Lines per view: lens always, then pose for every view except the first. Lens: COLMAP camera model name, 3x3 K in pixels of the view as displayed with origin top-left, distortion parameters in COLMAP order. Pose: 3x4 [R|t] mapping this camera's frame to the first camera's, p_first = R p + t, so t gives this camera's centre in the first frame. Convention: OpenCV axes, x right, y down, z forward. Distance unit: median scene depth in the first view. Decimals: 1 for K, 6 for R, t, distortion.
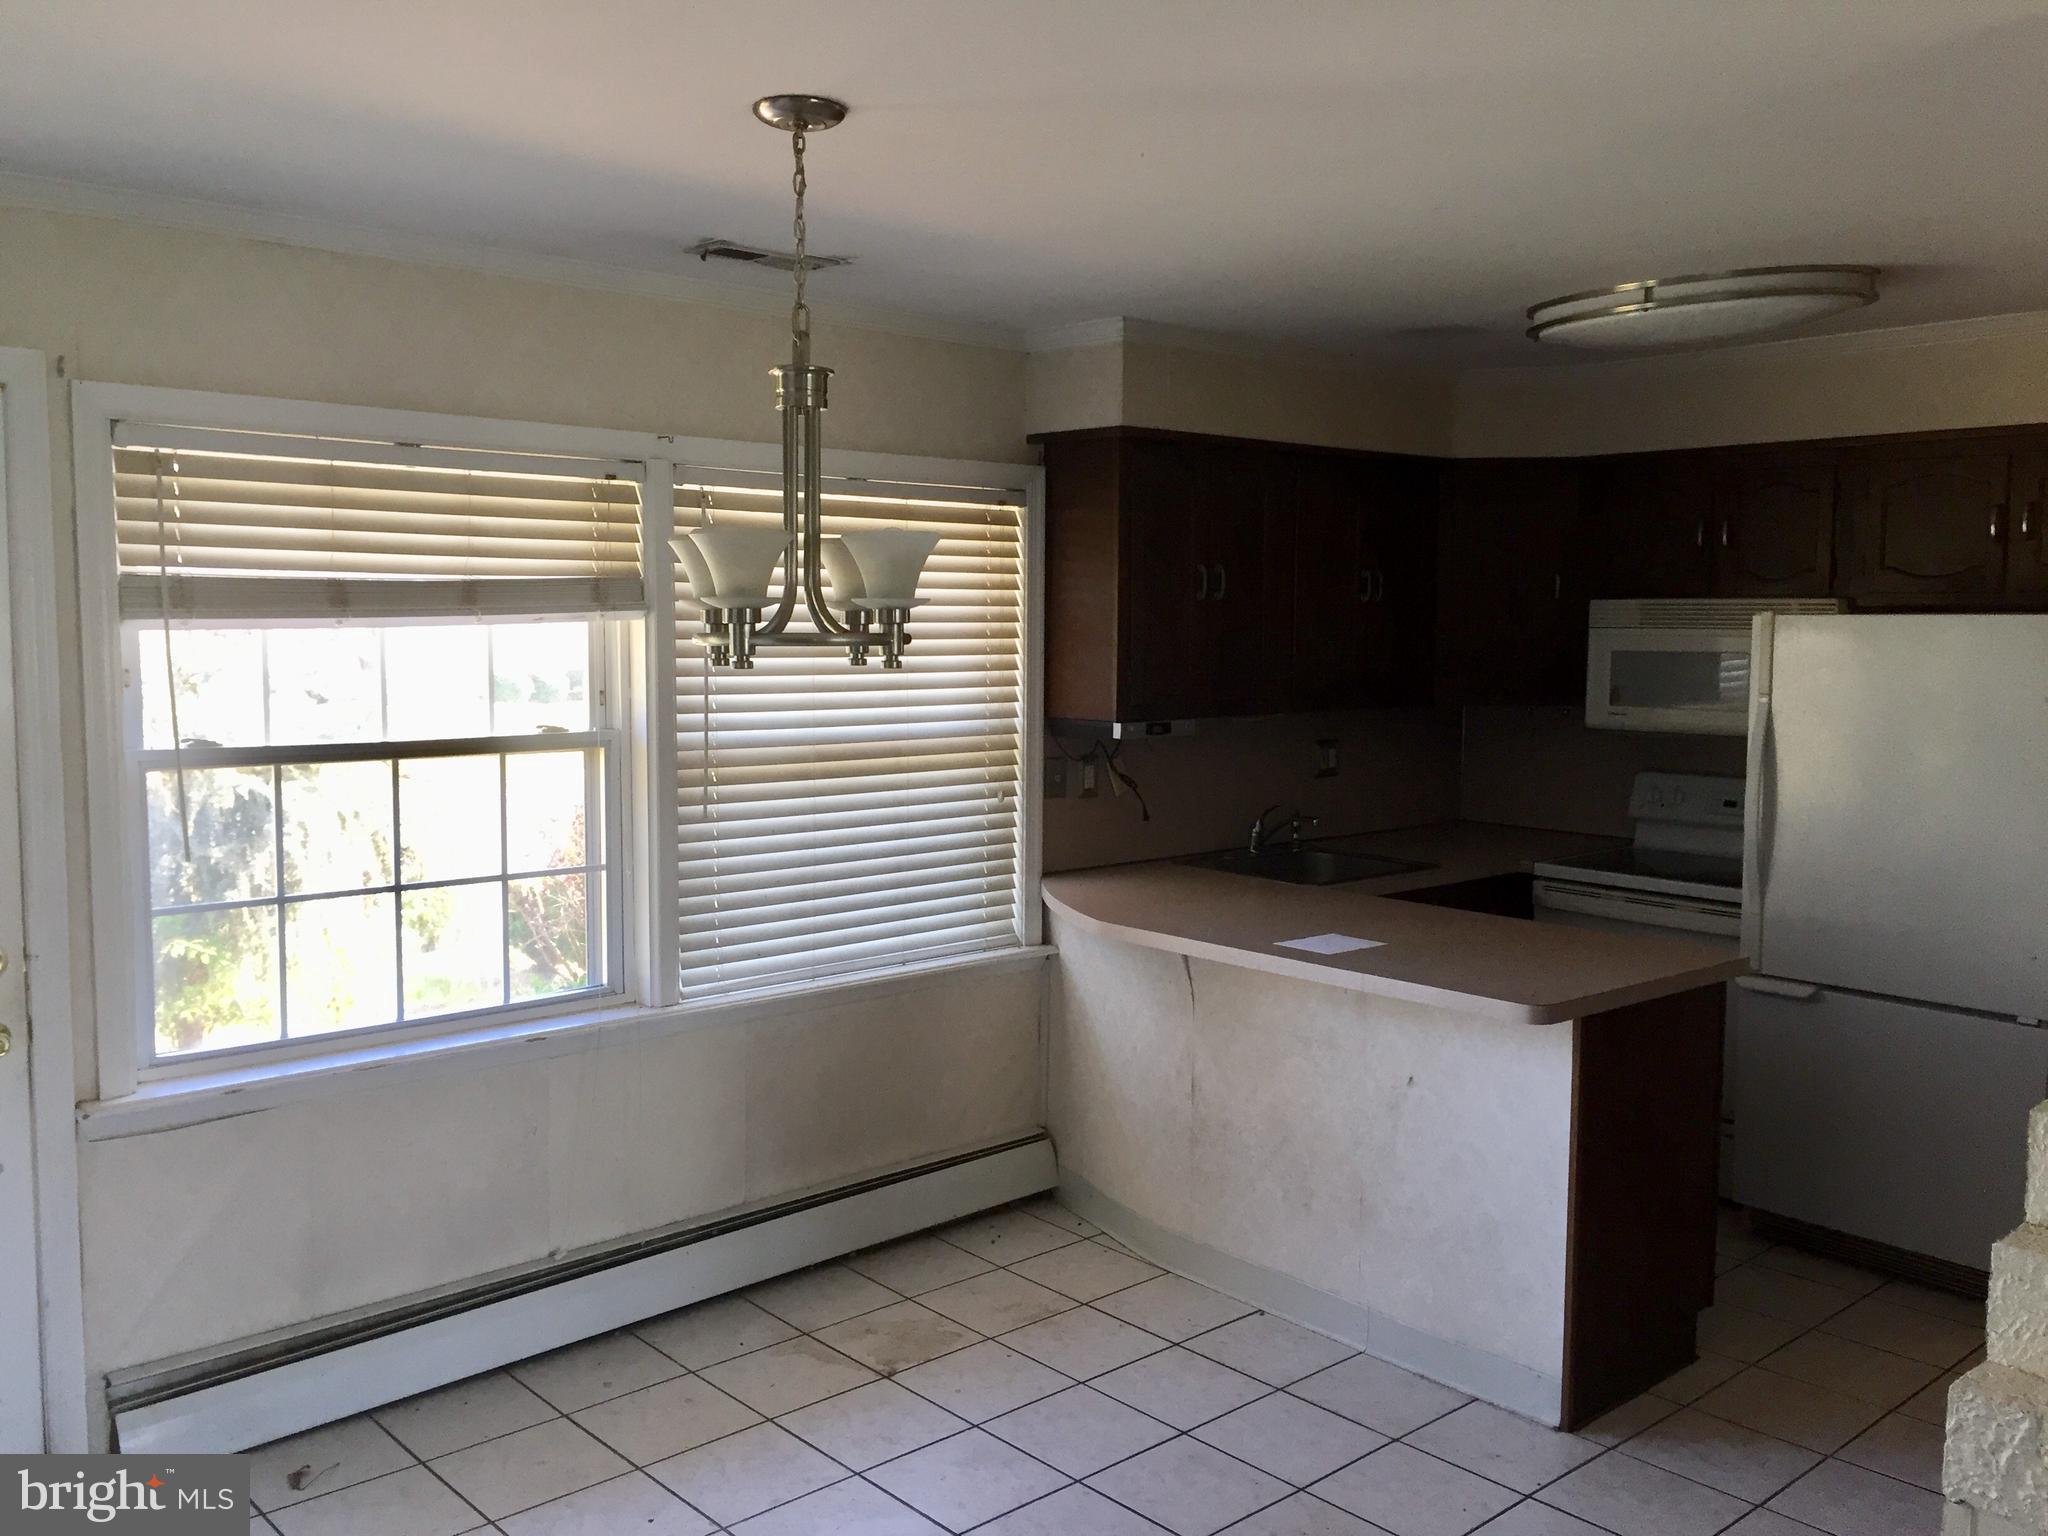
lens RADIAL K [[1751.0, 0, 1020.5], [0, 1751.0, 770.9], [0, 0, 1]] dist [0.096063, -0.133644]
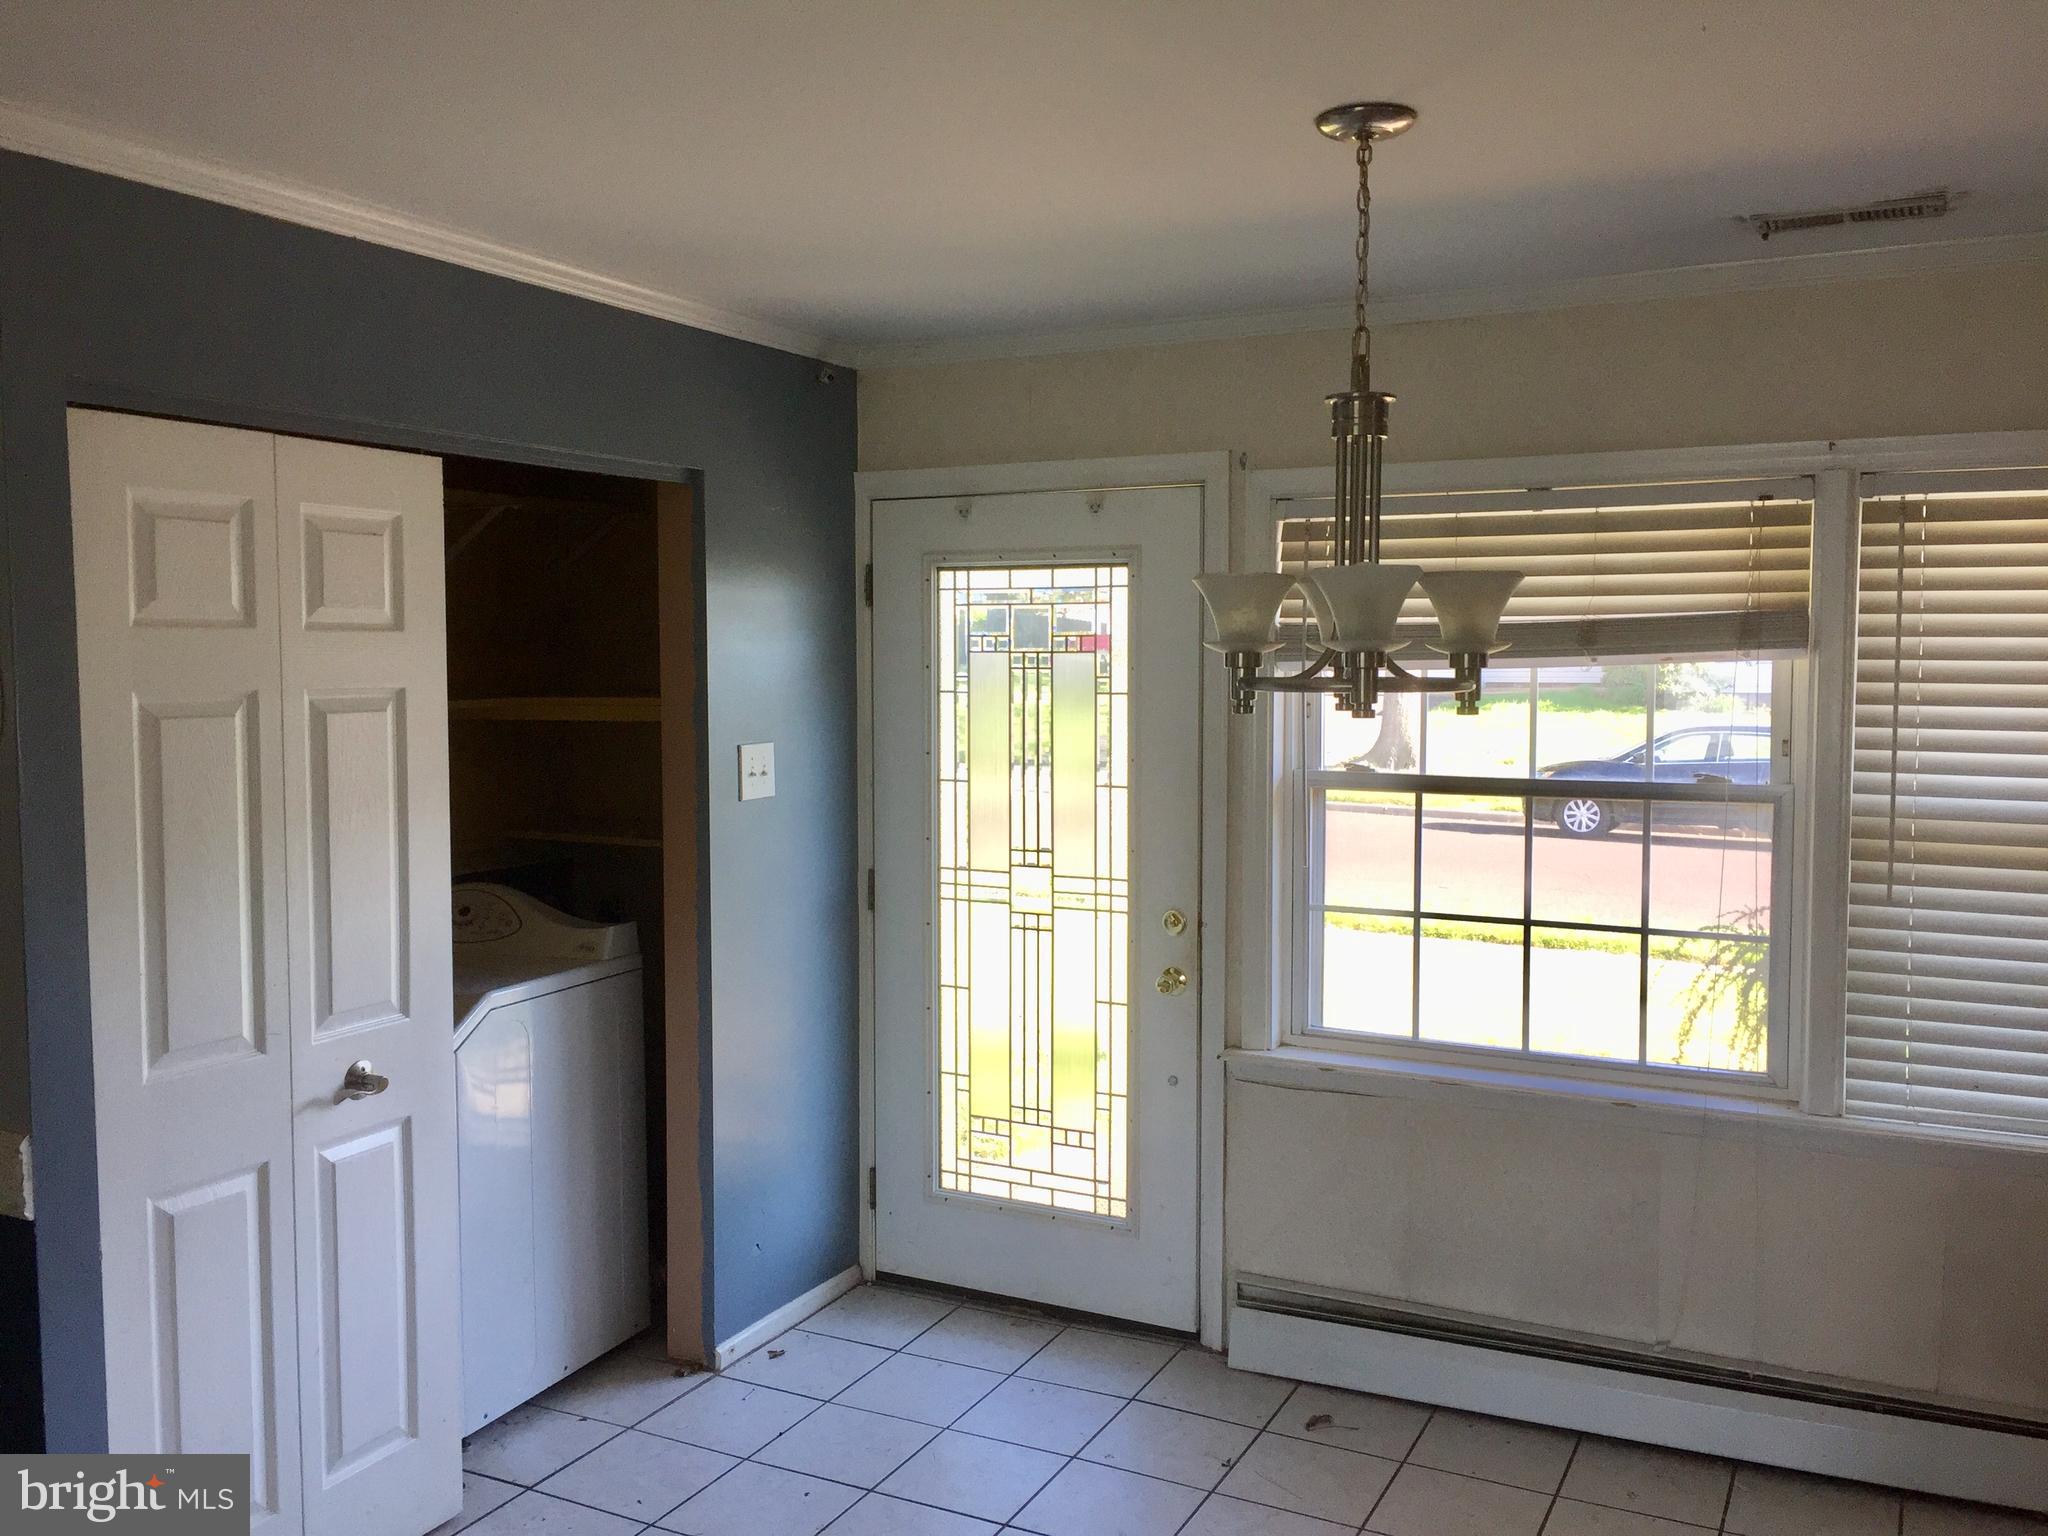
lens RADIAL K [[1751.0, 0, 1020.5], [0, 1751.0, 770.9], [0, 0, 1]] dist [0.096063, -0.133644]
pose [[0.354955, 0.060561, -0.932920, 0.421911], [-0.078220, 0.996324, 0.034916, -0.028858], [0.931605, 0.060579, 0.358388, 0.305933]]
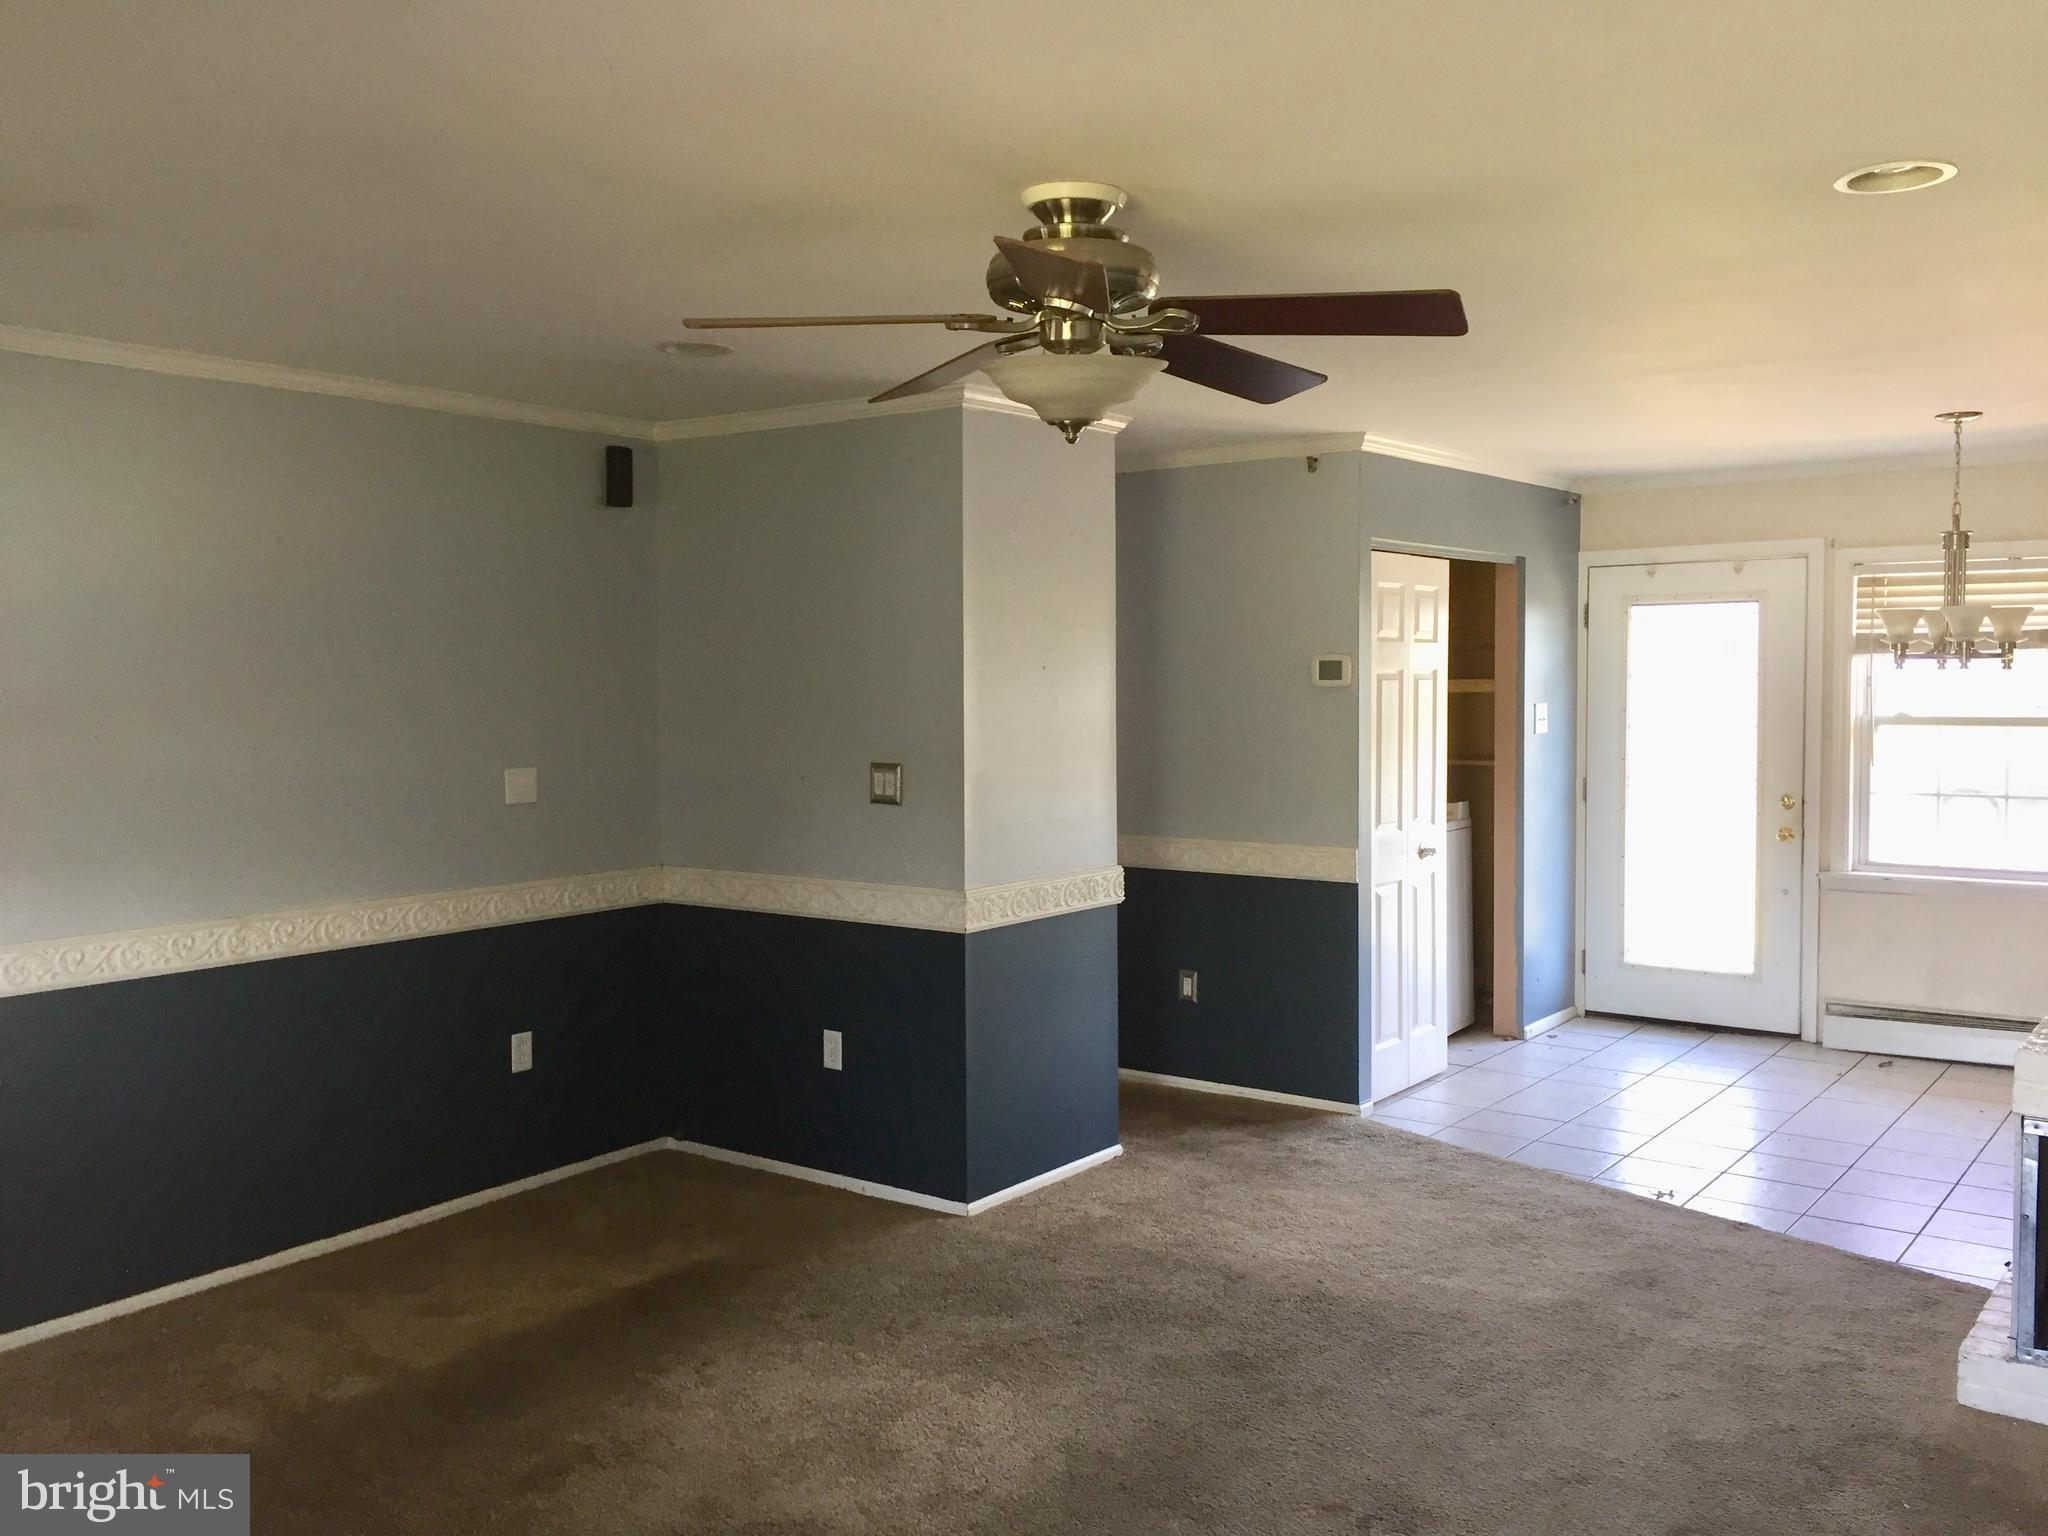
lens RADIAL K [[1751.0, 0, 1020.5], [0, 1751.0, 770.9], [0, 0, 1]] dist [0.096063, -0.133644]
pose [[0.192306, 0.047212, -0.980199, 1.091811], [-0.074467, 0.996664, 0.033396, 0.046350], [0.978506, 0.066570, 0.195180, -0.319527]]
